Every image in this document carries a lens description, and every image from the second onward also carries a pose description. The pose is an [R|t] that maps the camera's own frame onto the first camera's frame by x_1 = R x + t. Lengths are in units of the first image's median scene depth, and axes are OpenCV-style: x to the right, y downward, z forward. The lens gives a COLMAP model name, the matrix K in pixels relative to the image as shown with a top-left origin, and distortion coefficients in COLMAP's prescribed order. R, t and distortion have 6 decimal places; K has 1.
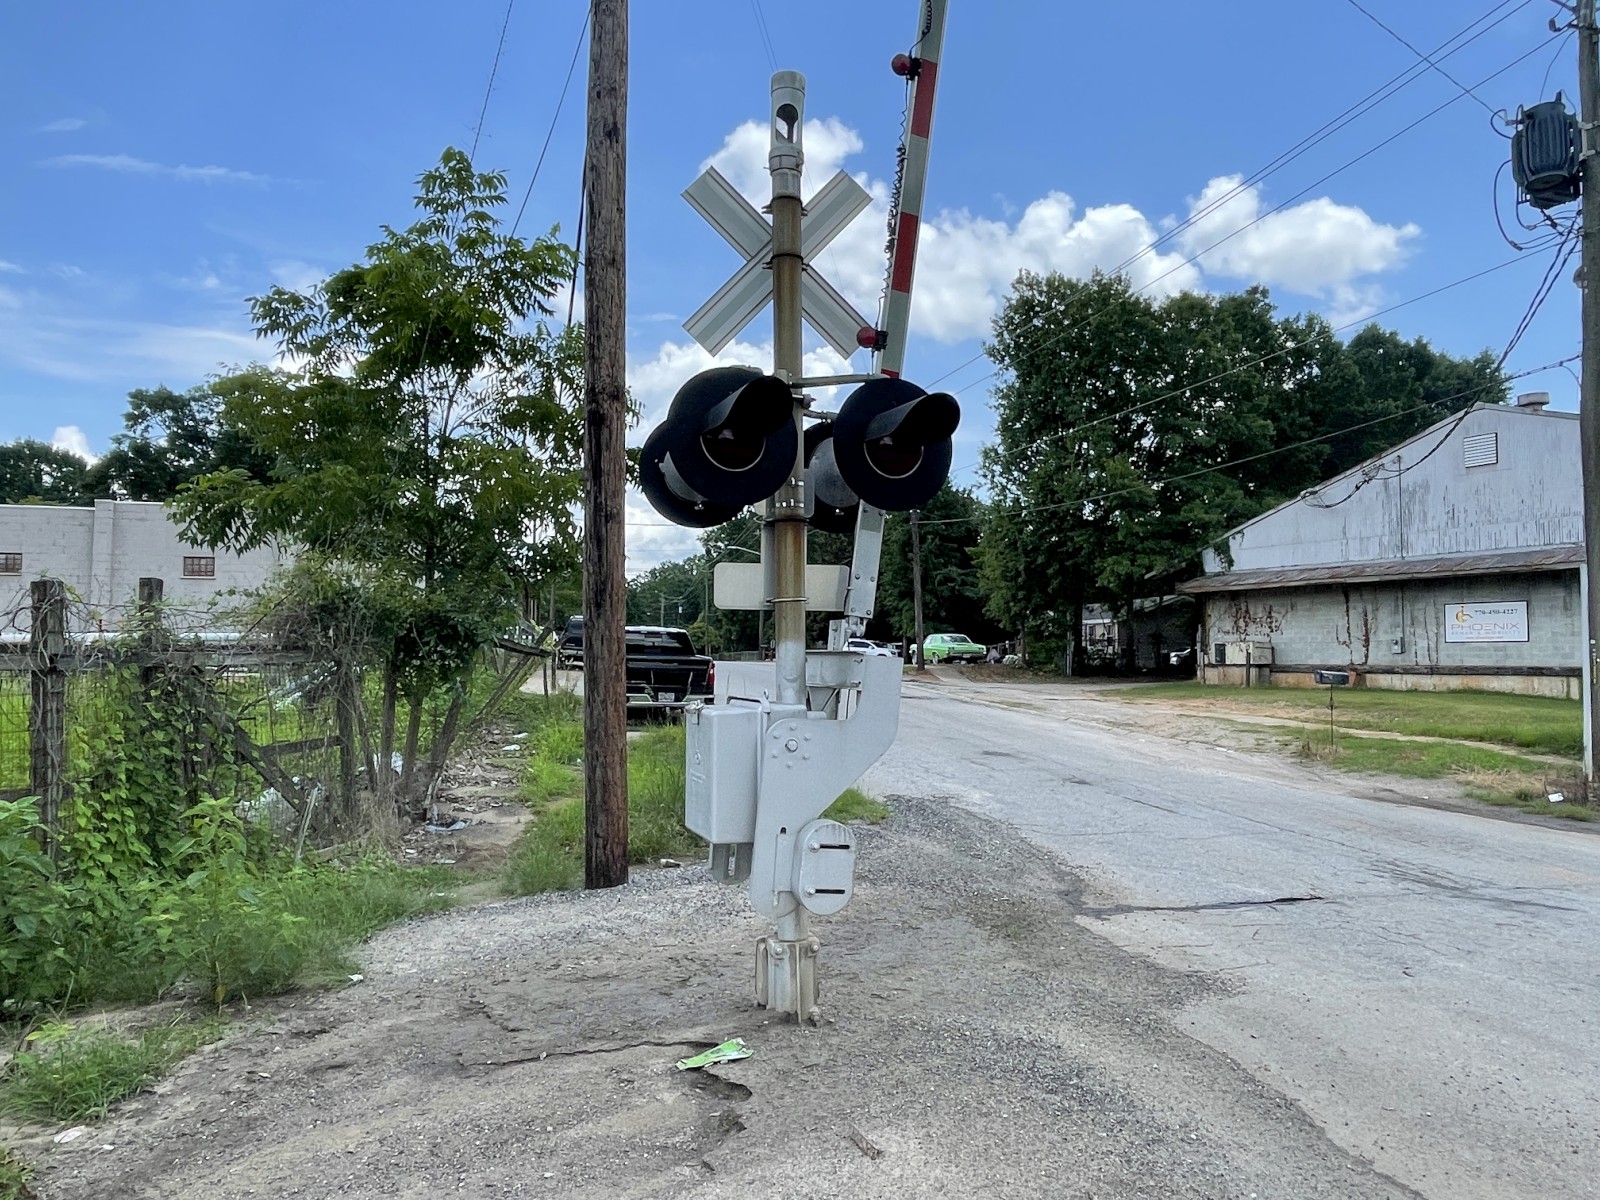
lens RADIAL K [[1061.9, 0, 800.0], [0, 1061.9, 600.0], [0, 0, 1]] dist [0.000096, 0.000010]
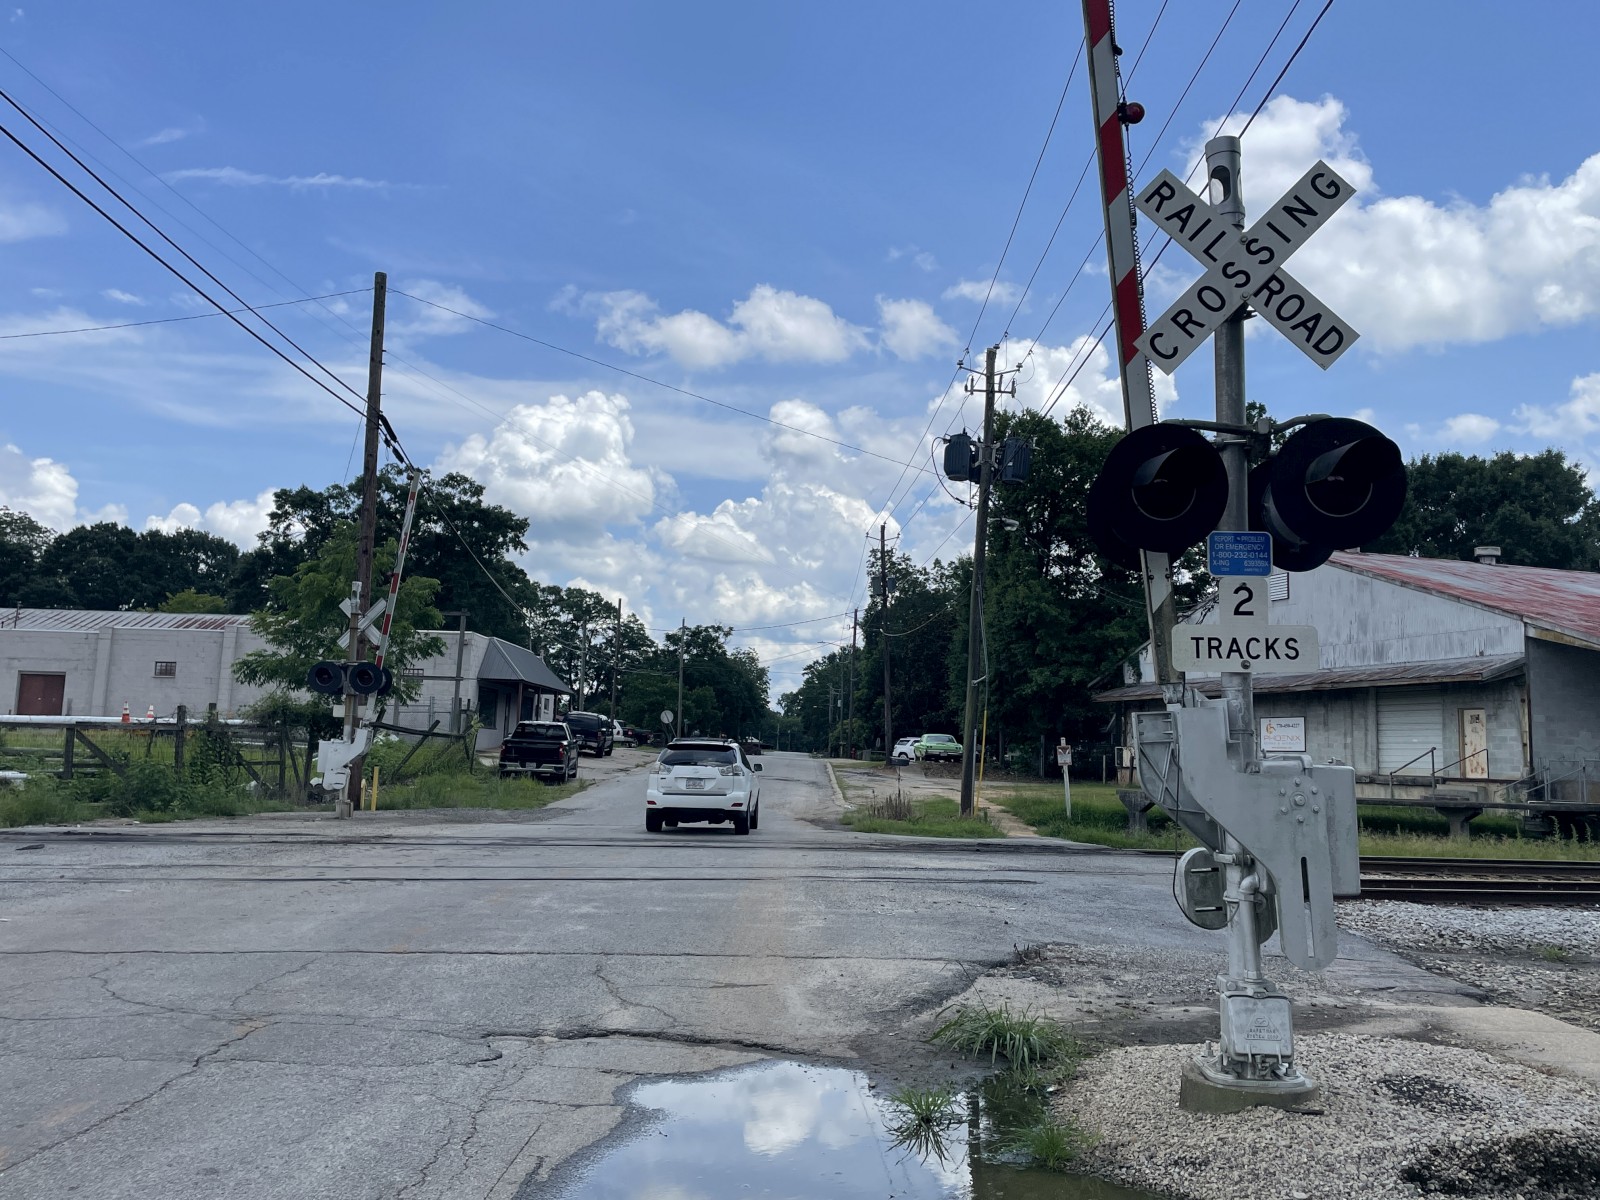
lens RADIAL K [[1370.1, 0, 793.4], [0, 1370.1, 580.3], [0, 0, 1]] dist [0.112443, -0.141385]
pose [[0.976887, -0.000708, -0.213755, 0.302370], [-0.016133, 0.996898, -0.077029, -0.014384], [0.213147, 0.078697, 0.973846, -0.414621]]
